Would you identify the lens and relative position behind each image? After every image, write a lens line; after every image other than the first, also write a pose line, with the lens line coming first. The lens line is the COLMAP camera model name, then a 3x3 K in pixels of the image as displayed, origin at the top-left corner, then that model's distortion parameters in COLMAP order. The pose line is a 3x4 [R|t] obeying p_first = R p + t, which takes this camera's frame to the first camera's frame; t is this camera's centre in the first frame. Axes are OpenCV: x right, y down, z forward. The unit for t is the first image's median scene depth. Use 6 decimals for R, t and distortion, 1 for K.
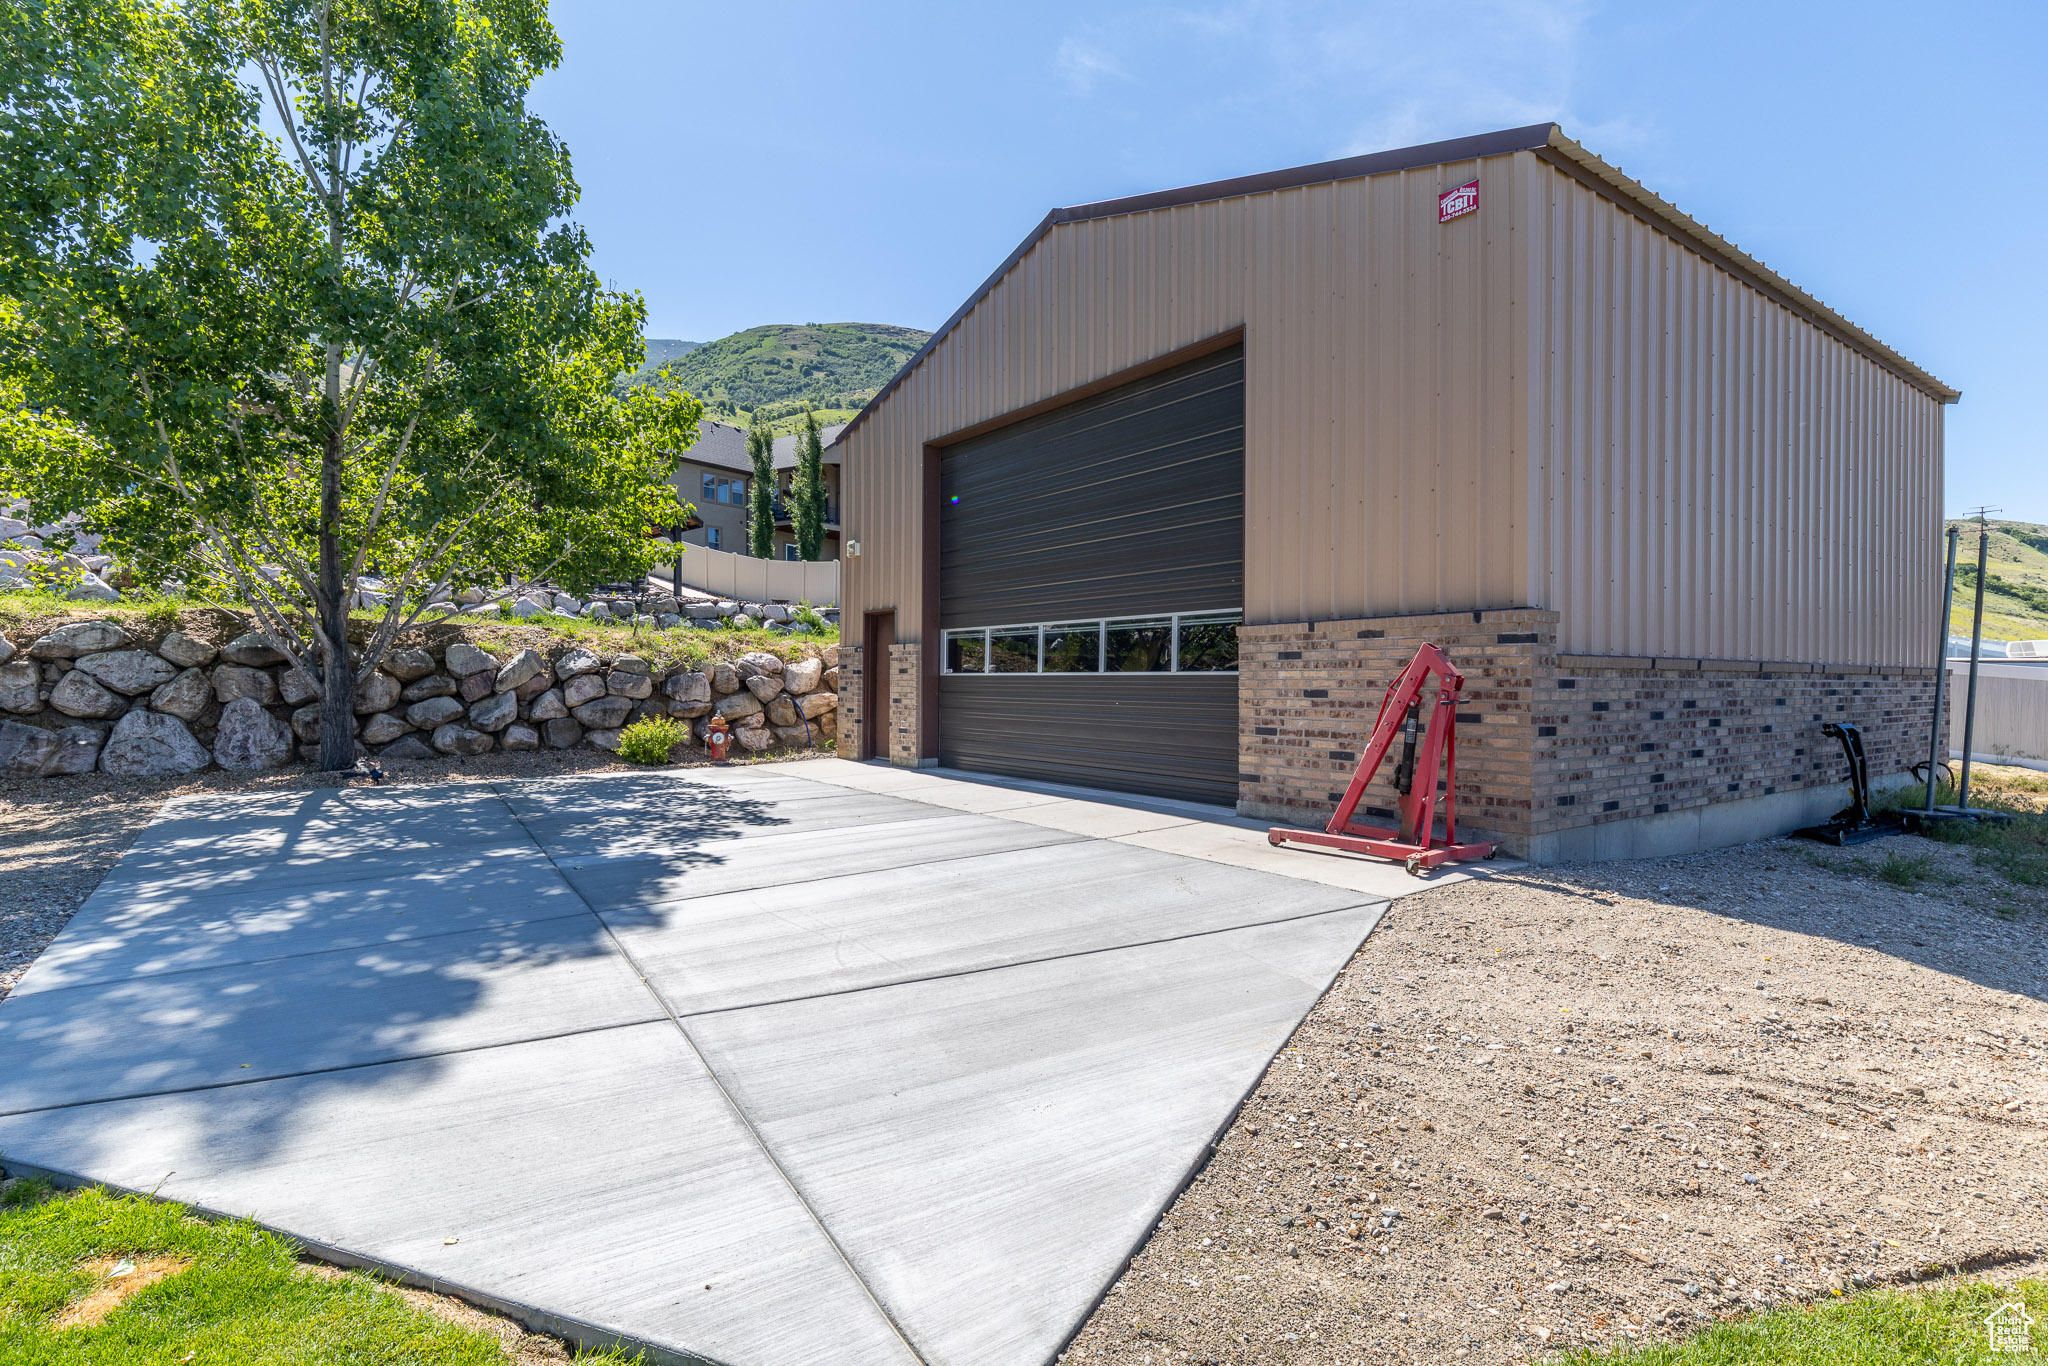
lens RADIAL K [[1046.9, 0, 1023.2], [0, 1046.9, 690.6], [0, 0, 1]] dist [0.005216, 0.000347]
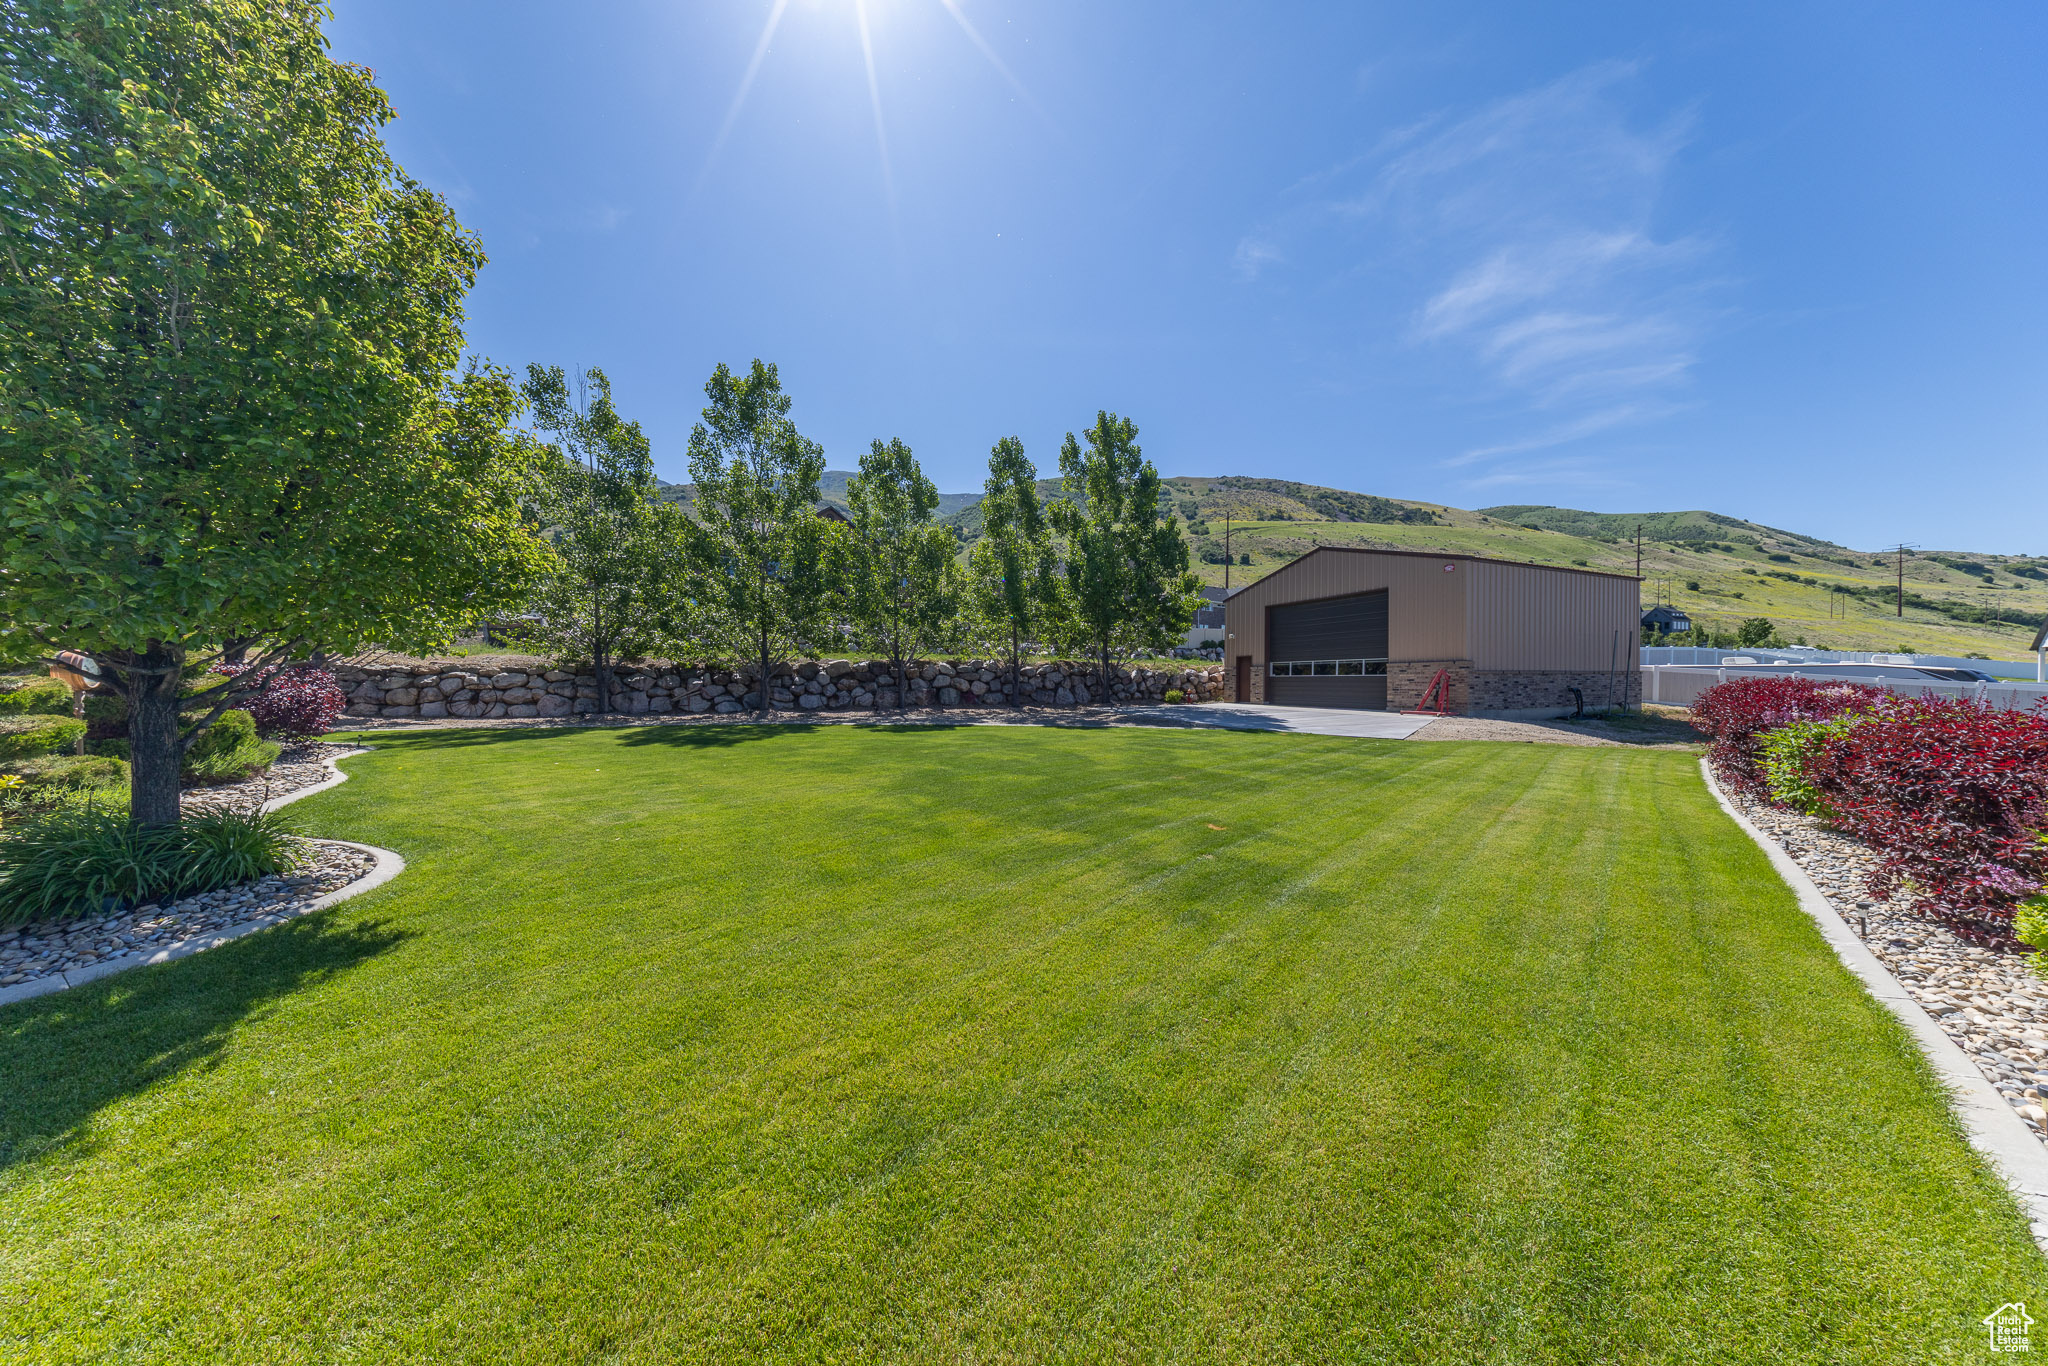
lens RADIAL K [[573.9, 0, 1026.3], [0, 573.9, 686.1], [0, 0, 1]] dist [-0.001601, -0.000024]
pose [[0.969834, -0.004285, -0.243728, -0.574325], [0.004769, 0.999988, 0.001399, 0.014409], [0.243719, -0.002519, 0.969843, -1.405656]]
